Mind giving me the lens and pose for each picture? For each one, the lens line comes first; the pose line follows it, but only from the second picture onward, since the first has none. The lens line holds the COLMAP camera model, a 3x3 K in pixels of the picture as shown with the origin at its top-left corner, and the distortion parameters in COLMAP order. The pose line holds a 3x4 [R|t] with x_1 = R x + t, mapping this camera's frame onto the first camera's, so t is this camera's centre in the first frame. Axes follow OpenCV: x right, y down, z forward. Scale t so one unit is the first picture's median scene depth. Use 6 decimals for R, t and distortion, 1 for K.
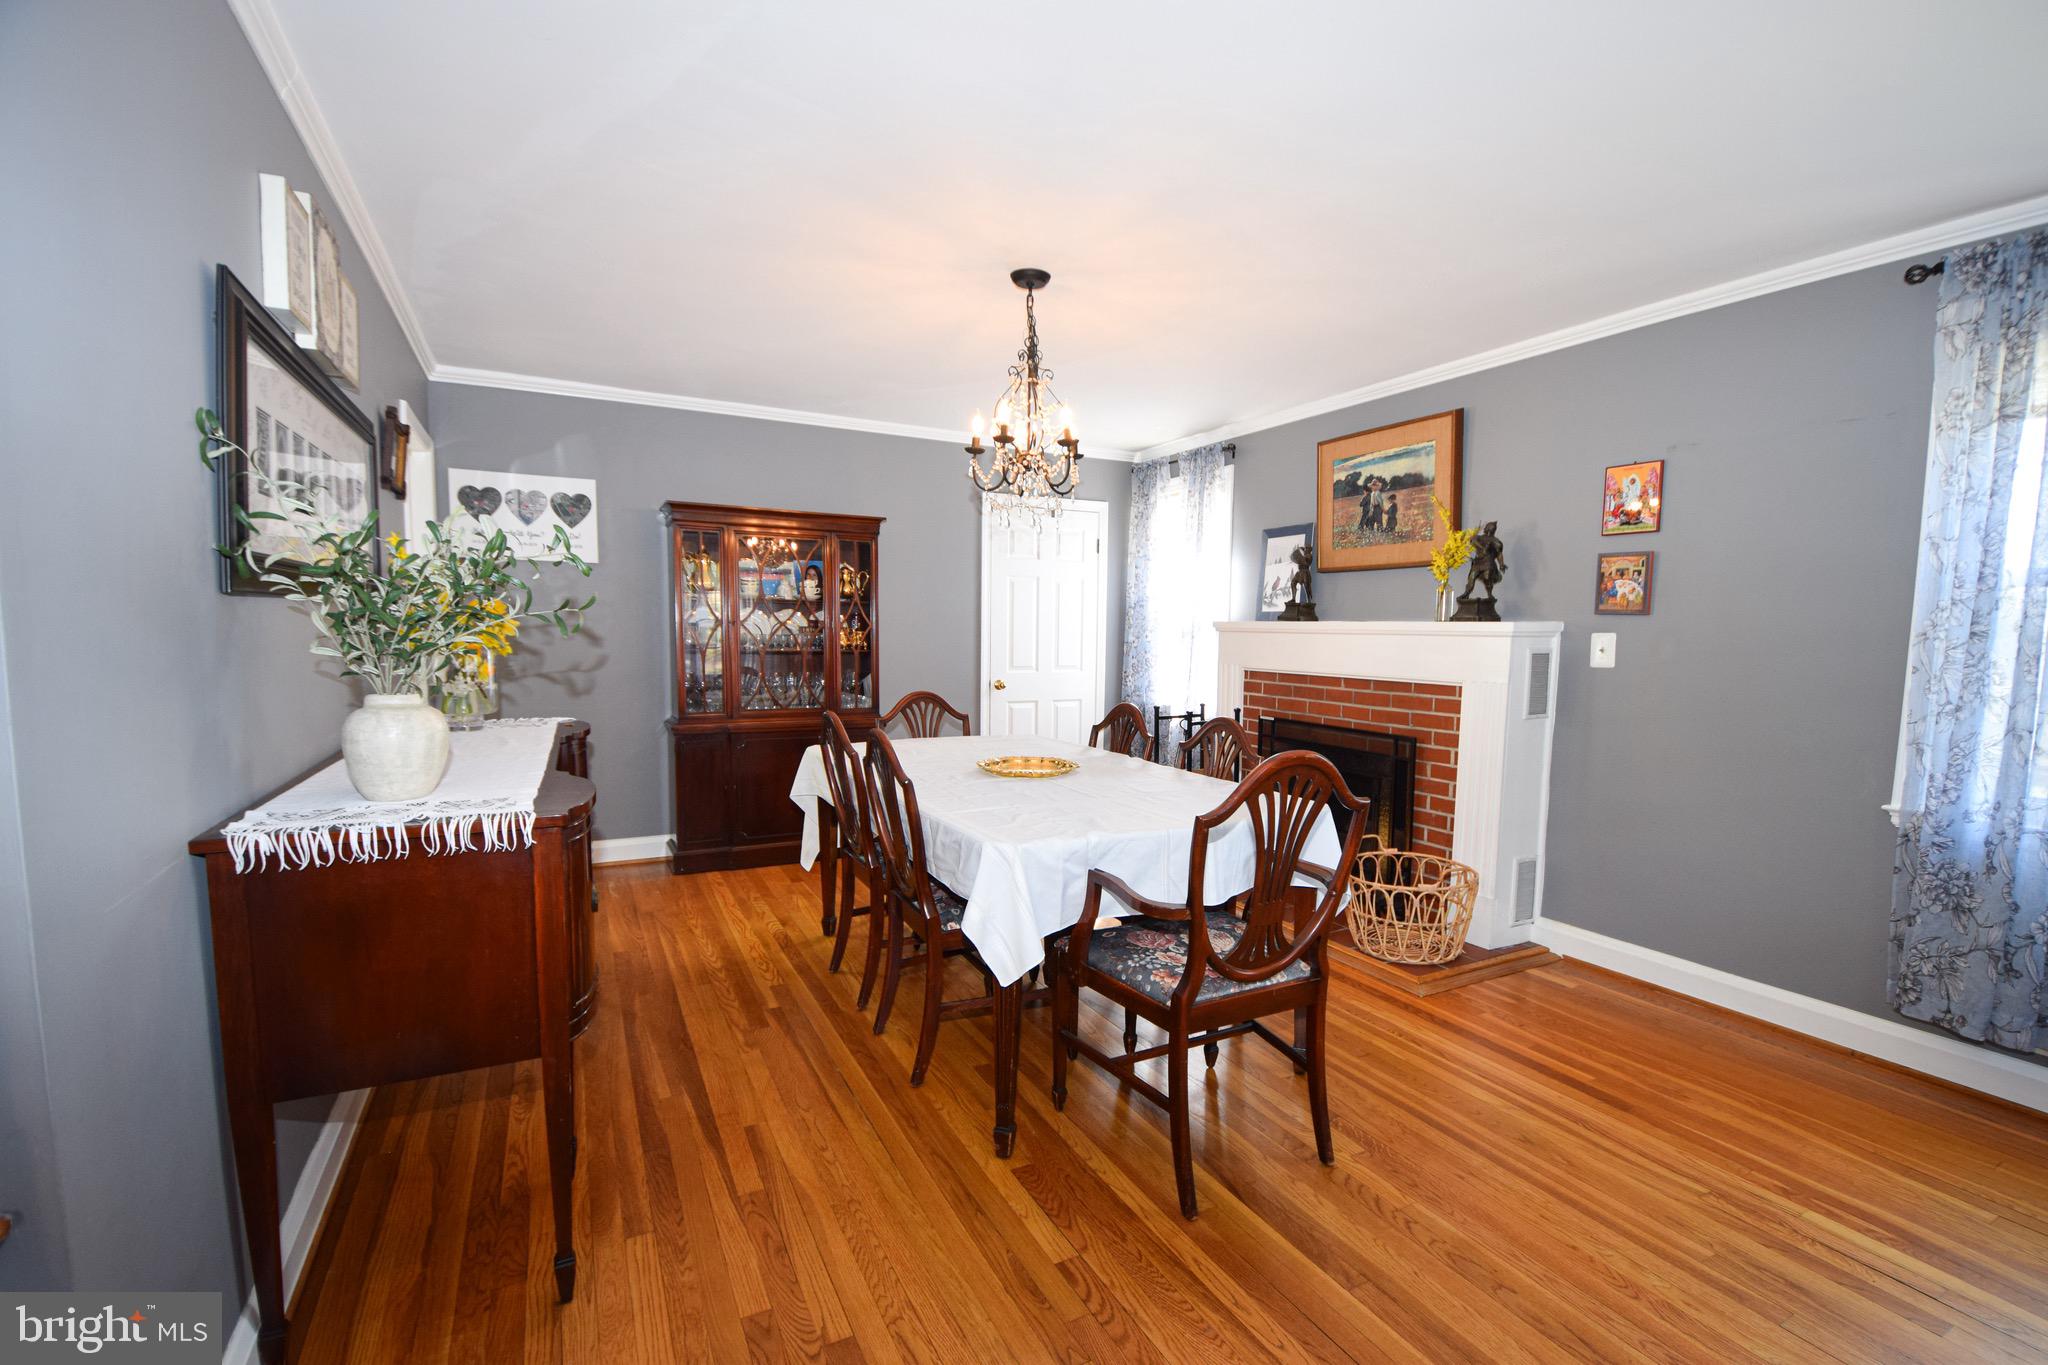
lens RADIAL K [[905.8, 0, 1056.4], [0, 905.8, 704.3], [0, 0, 1]] dist [-0.003828, -0.000619]
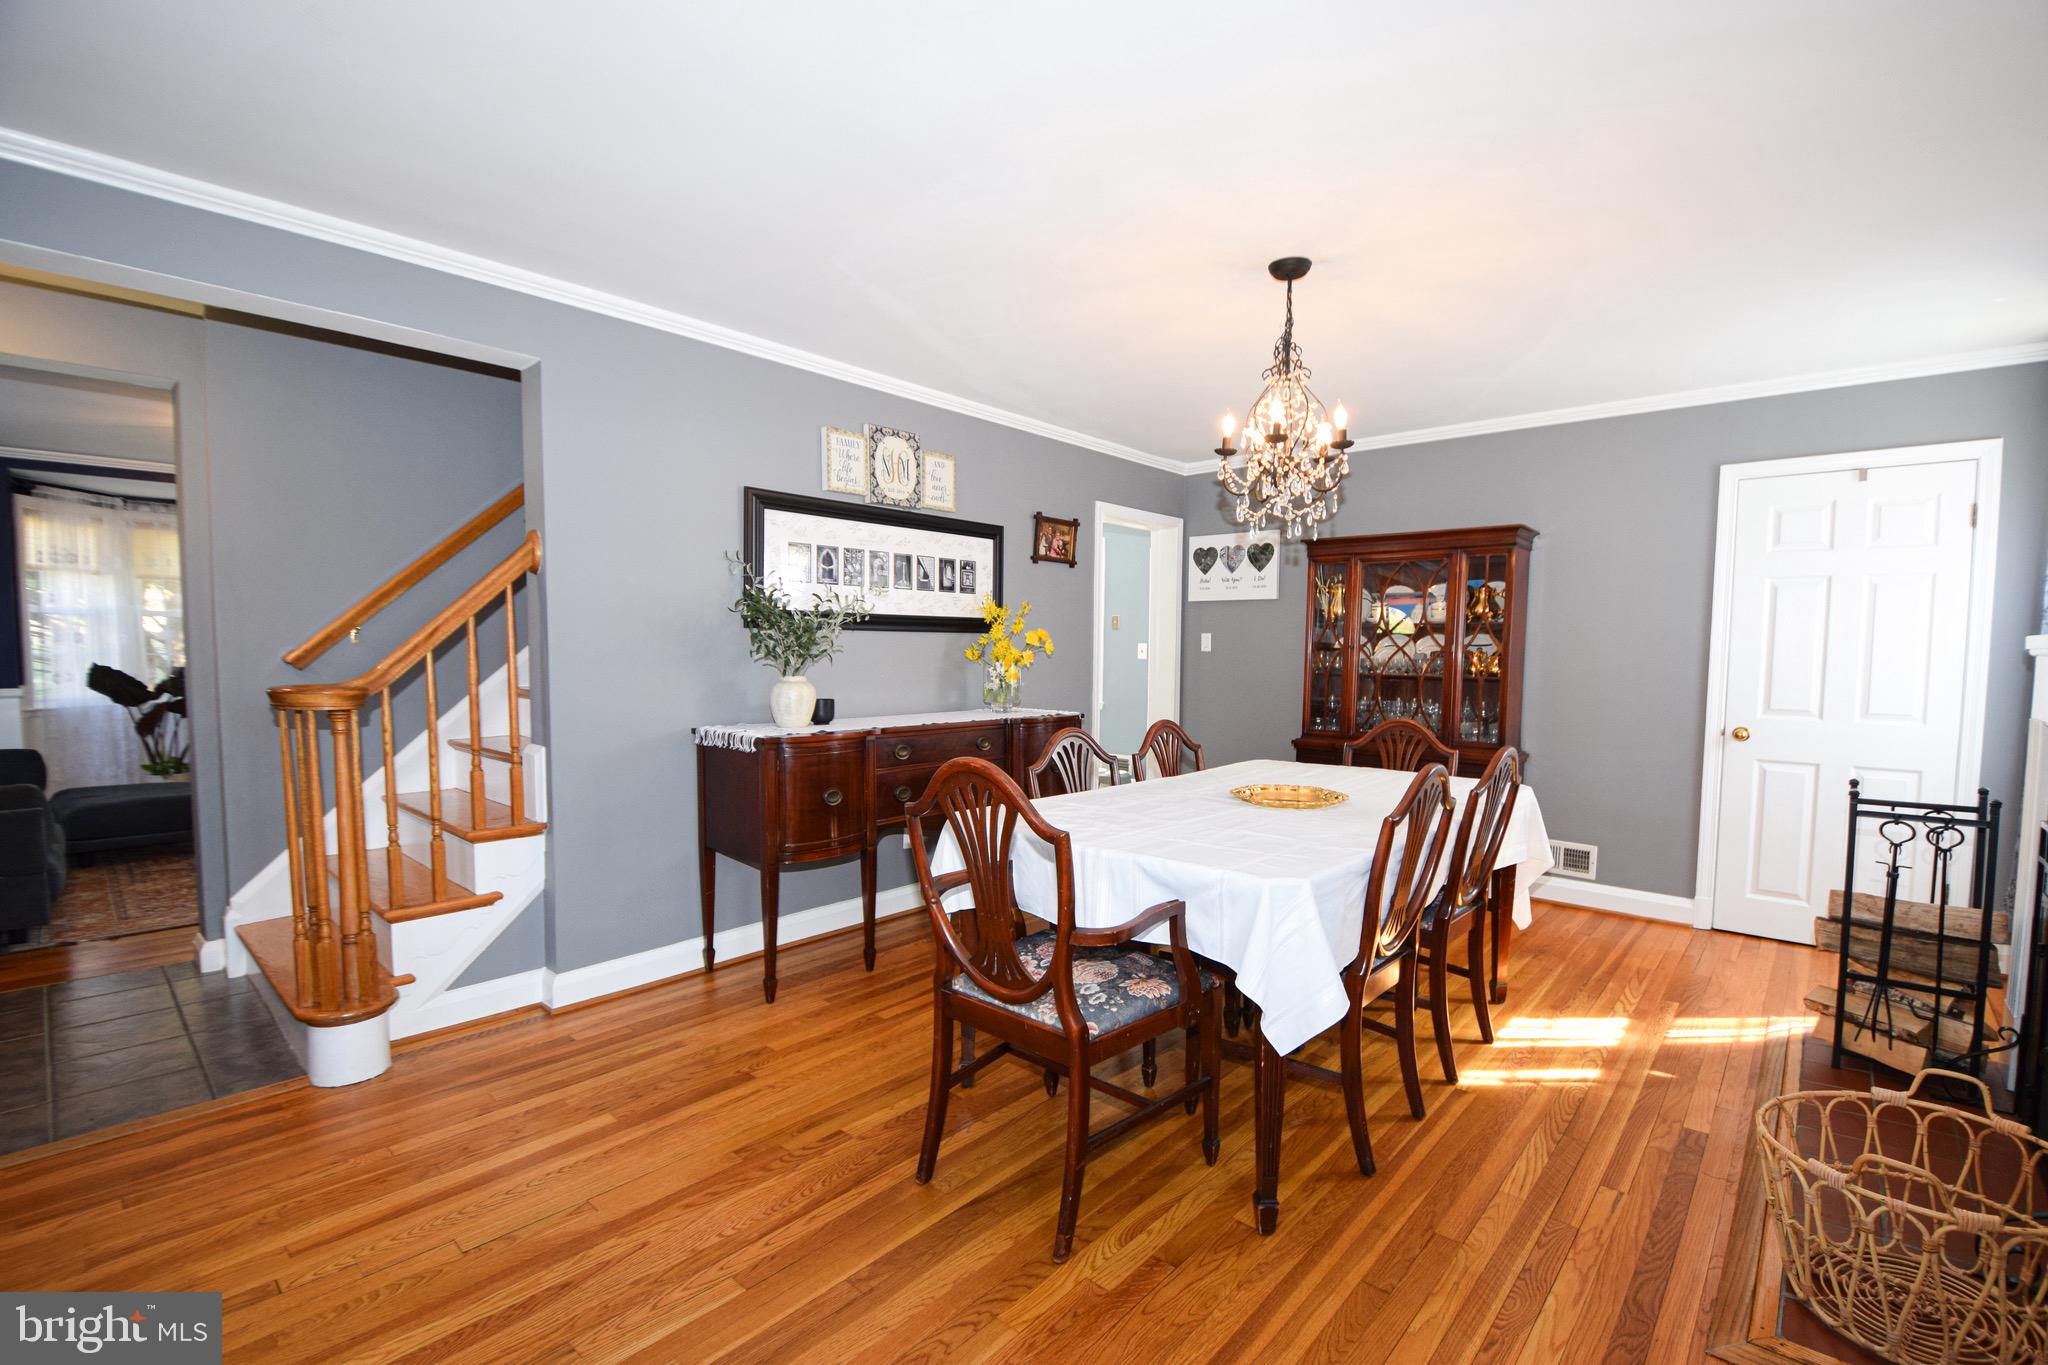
lens RADIAL K [[905.8, 0, 1056.4], [0, 905.8, 704.3], [0, 0, 1]] dist [-0.003828, -0.000619]
pose [[0.348248, 0.046564, -0.936245, 0.541540], [-0.087353, 0.996032, 0.017045, -0.012807], [0.933323, 0.075848, 0.350934, 0.334220]]
